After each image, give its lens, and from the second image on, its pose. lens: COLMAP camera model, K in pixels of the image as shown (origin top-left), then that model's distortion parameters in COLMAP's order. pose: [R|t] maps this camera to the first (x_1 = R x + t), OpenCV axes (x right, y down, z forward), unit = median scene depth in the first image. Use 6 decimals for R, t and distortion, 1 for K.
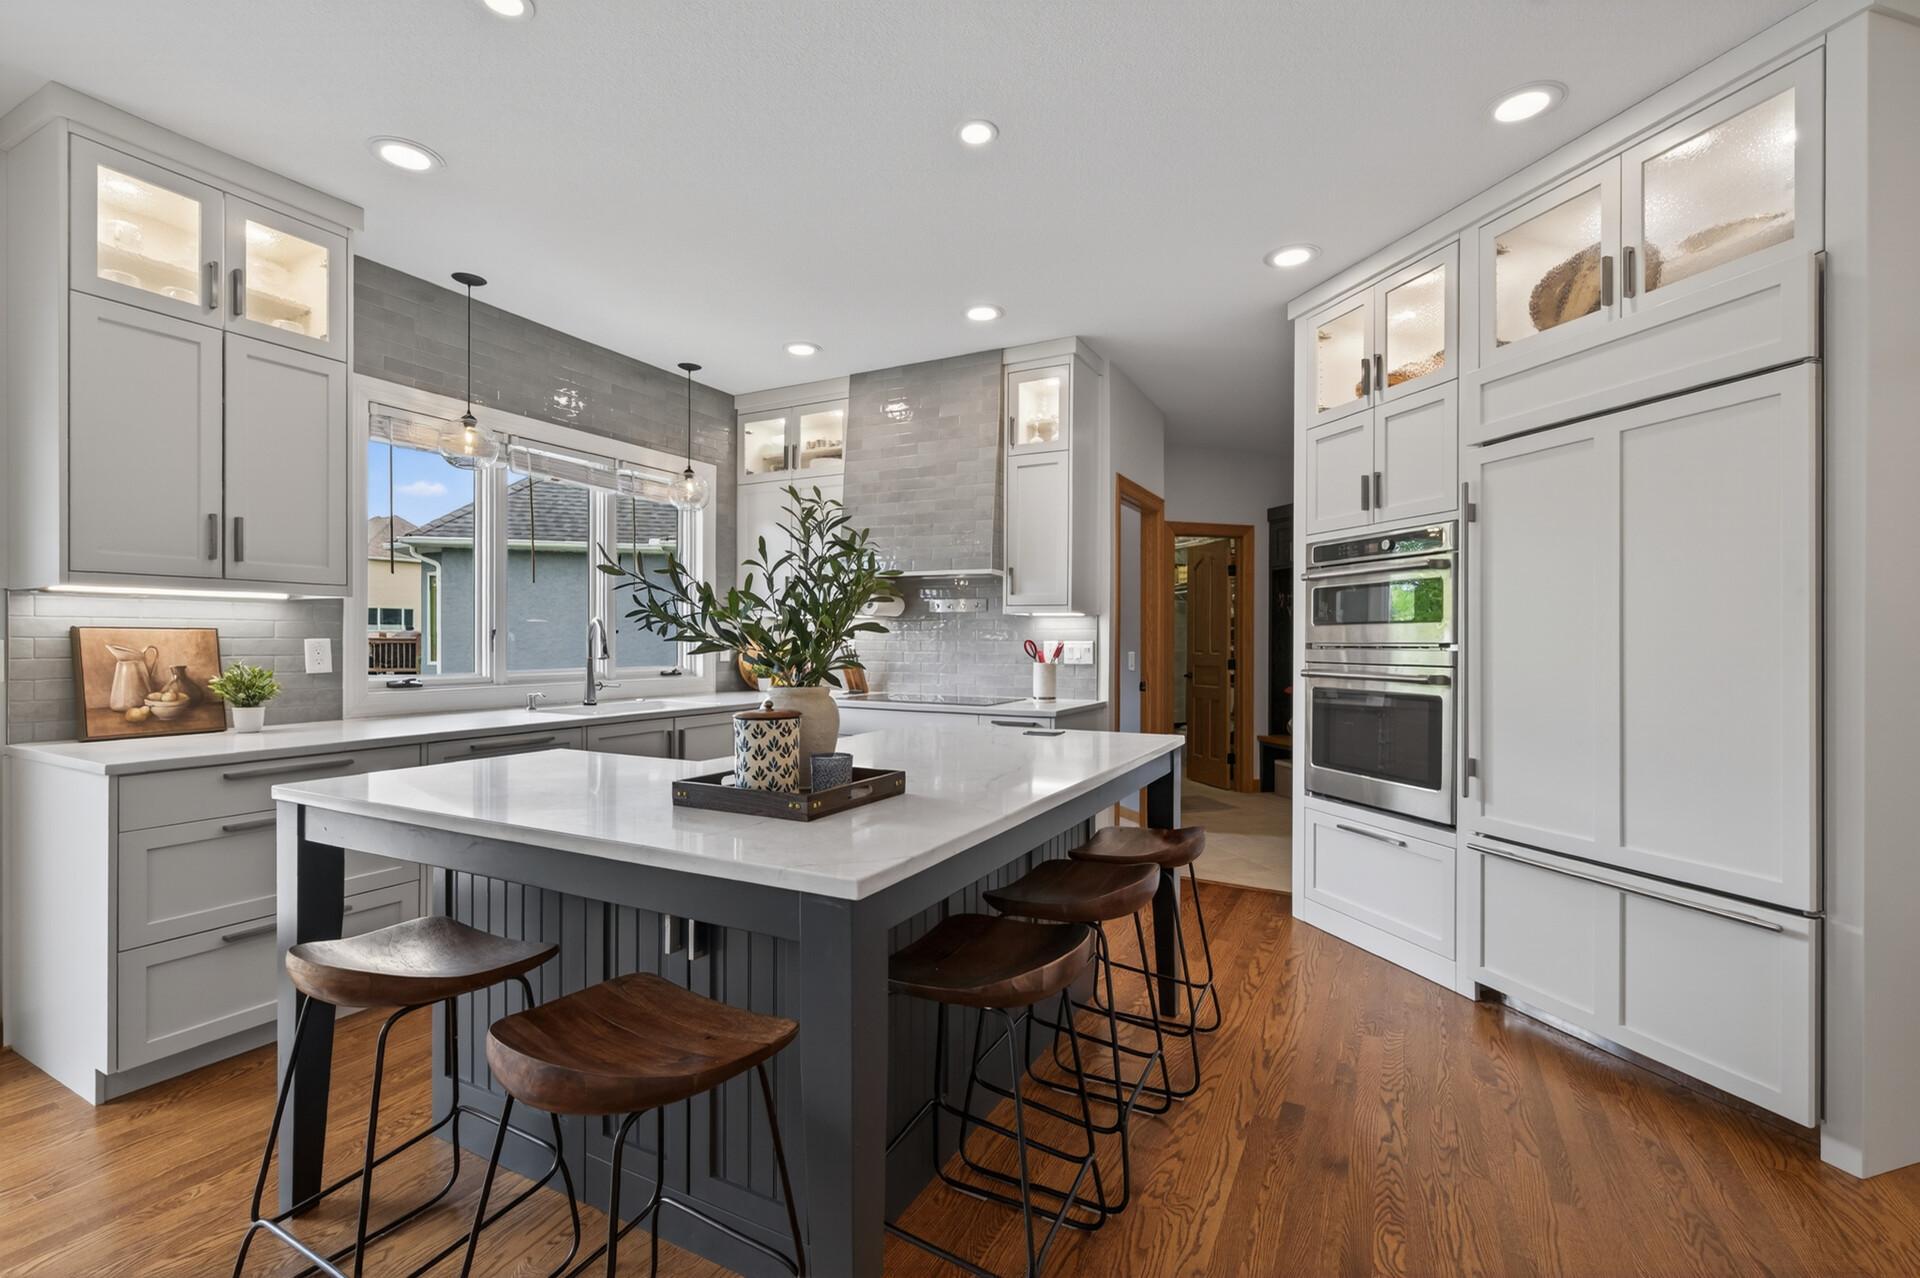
lens RADIAL K [[831.8, 0, 970.7], [0, 831.8, 650.8], [0, 0, 1]] dist [0.002649, -0.000313]
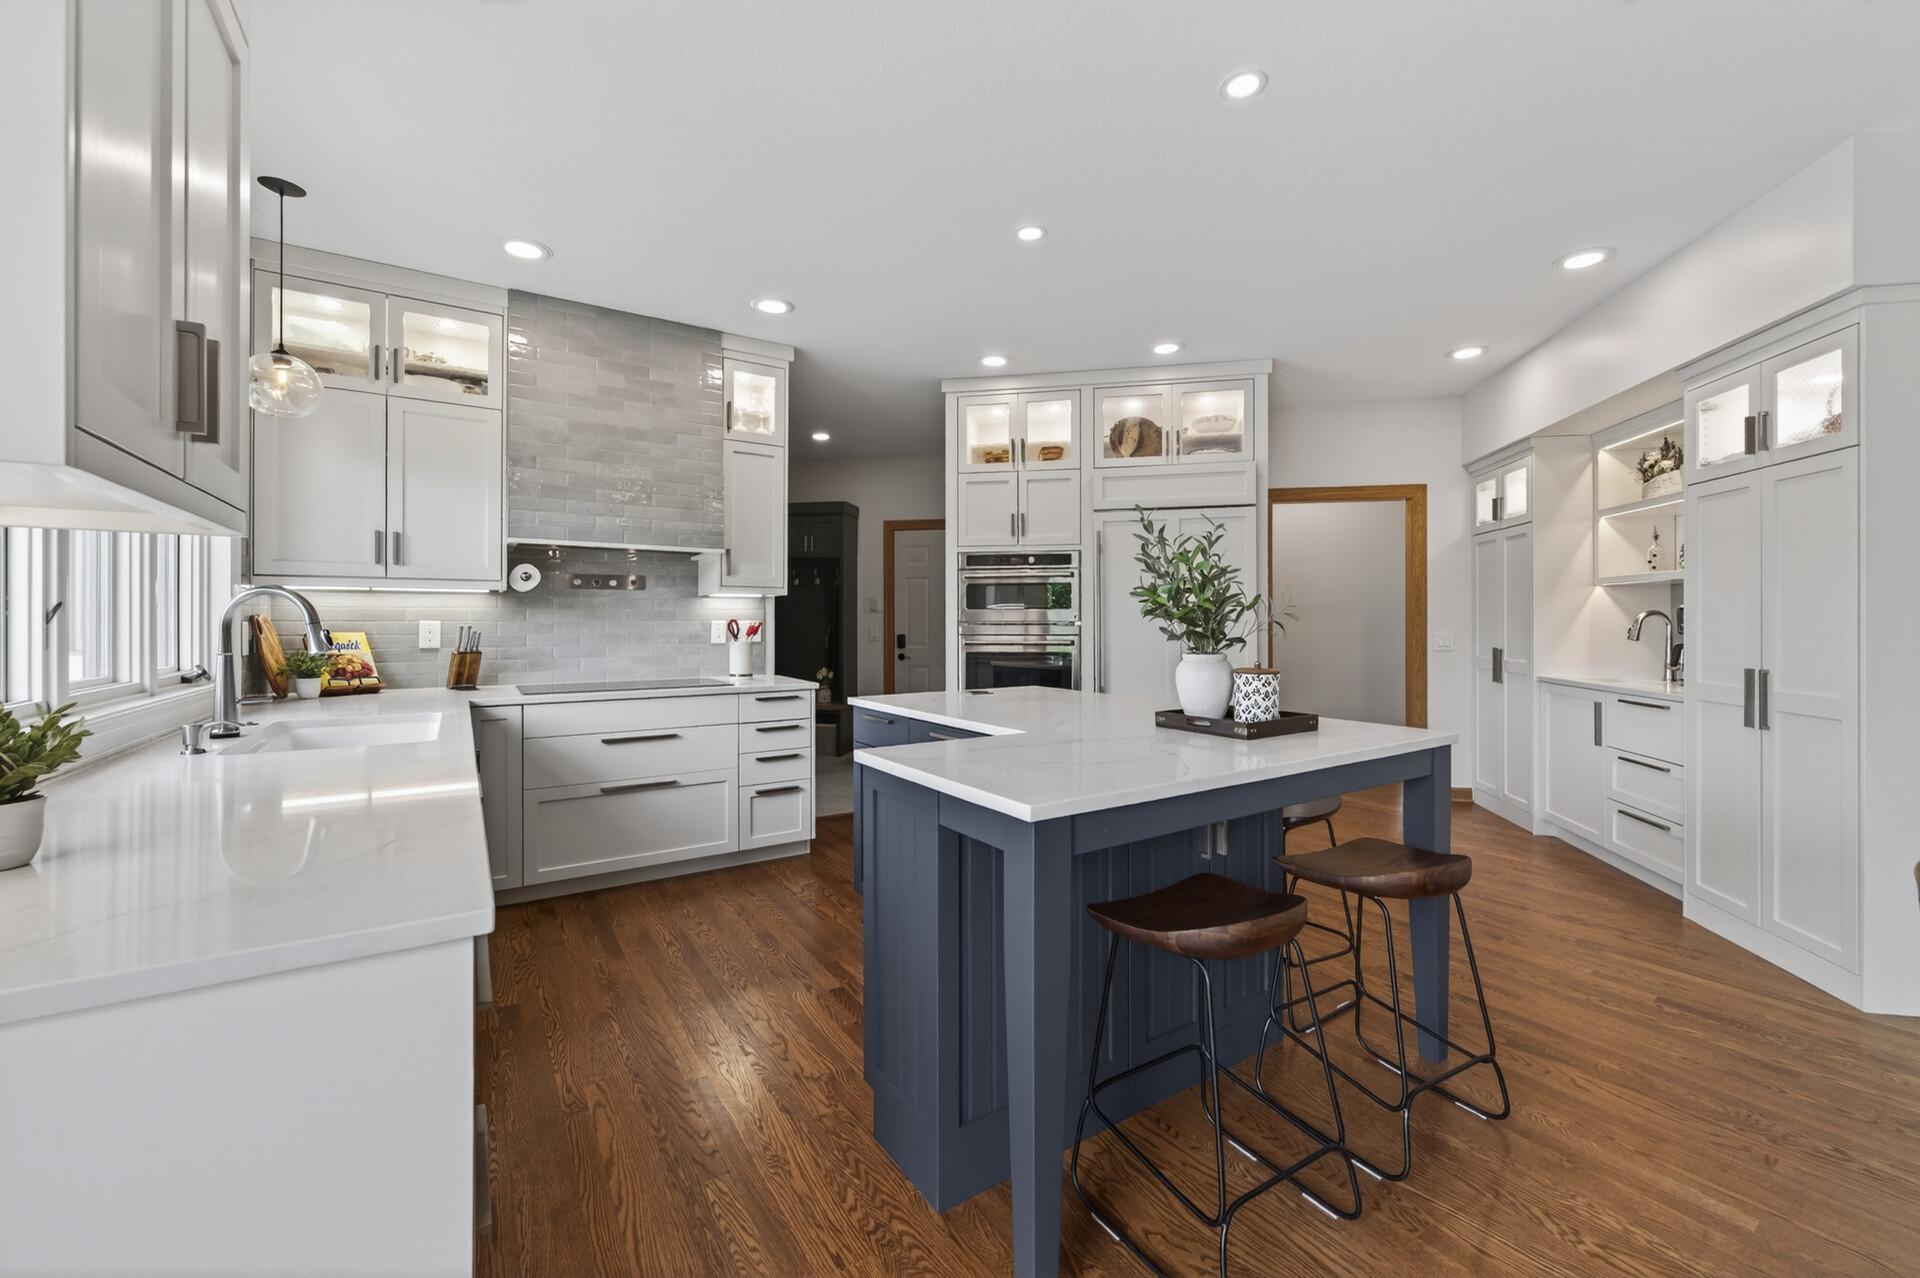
lens RADIAL K [[771.5, 0, 965.8], [0, 771.5, 621.6], [0, 0, 1]] dist [-0.001847, -0.000114]
pose [[0.486393, -0.005261, 0.873725, -0.735218], [0.012906, 0.999916, -0.001164, -0.007262], [-0.873645, 0.011843, 0.486420, 0.334915]]
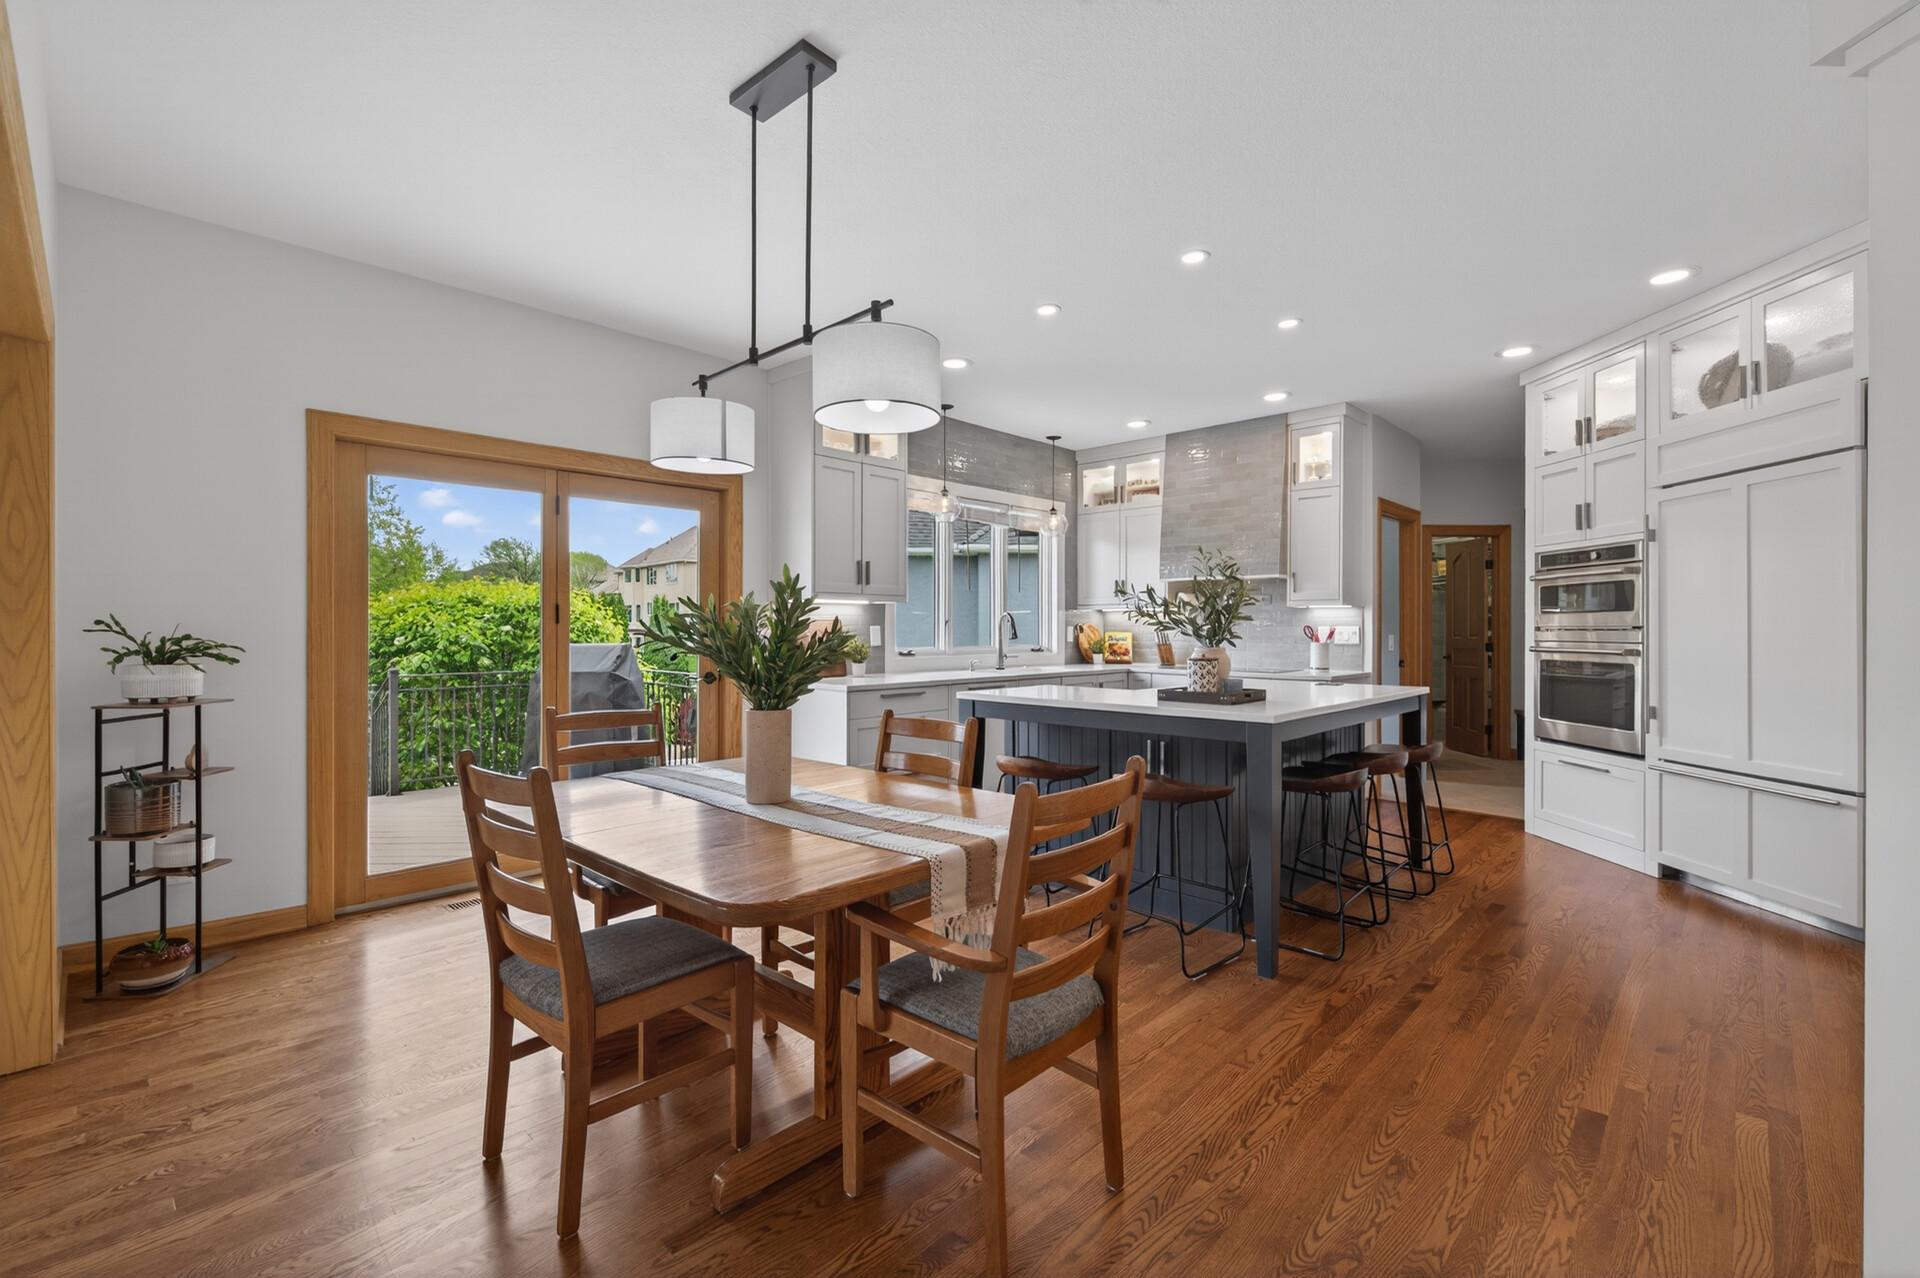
lens RADIAL K [[831.8, 0, 968.2], [0, 831.8, 634.8], [0, 0, 1]] dist [0.002649, -0.000313]
pose [[0.960856, -0.000168, -0.277047, -0.099482], [-0.001317, 0.999986, -0.005173, 0.011038], [0.277044, 0.005336, 0.960843, -0.528440]]
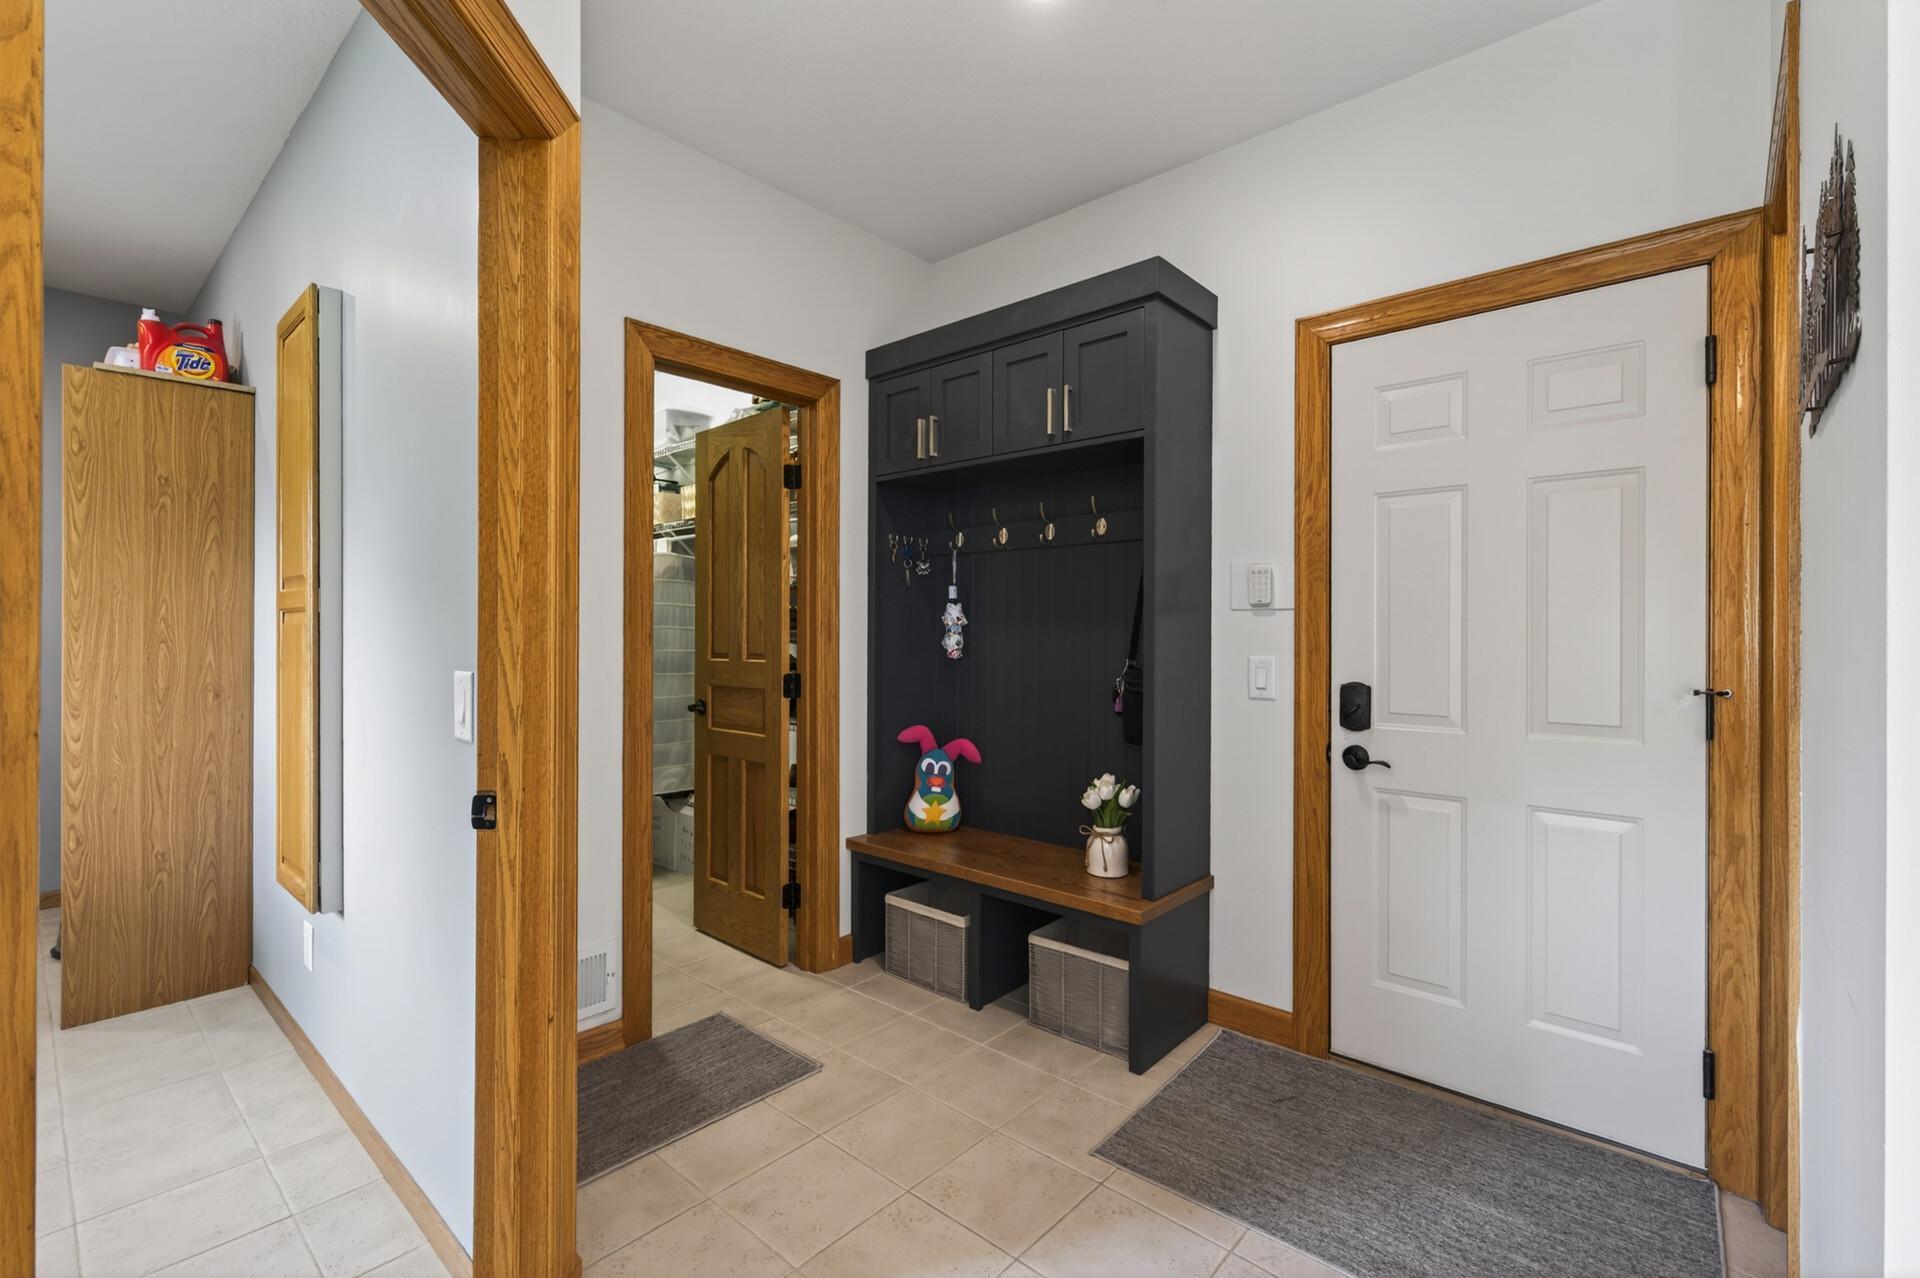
lens RADIAL K [[831.8, 0, 964.1], [0, 831.8, 633.3], [0, 0, 1]] dist [0.002649, -0.000313]
pose [[0.855546, 0.003001, 0.517718, 0.290802], [0.004810, 0.999894, -0.013745, -0.009896], [-0.517705, 0.014250, 0.855441, 1.028081]]
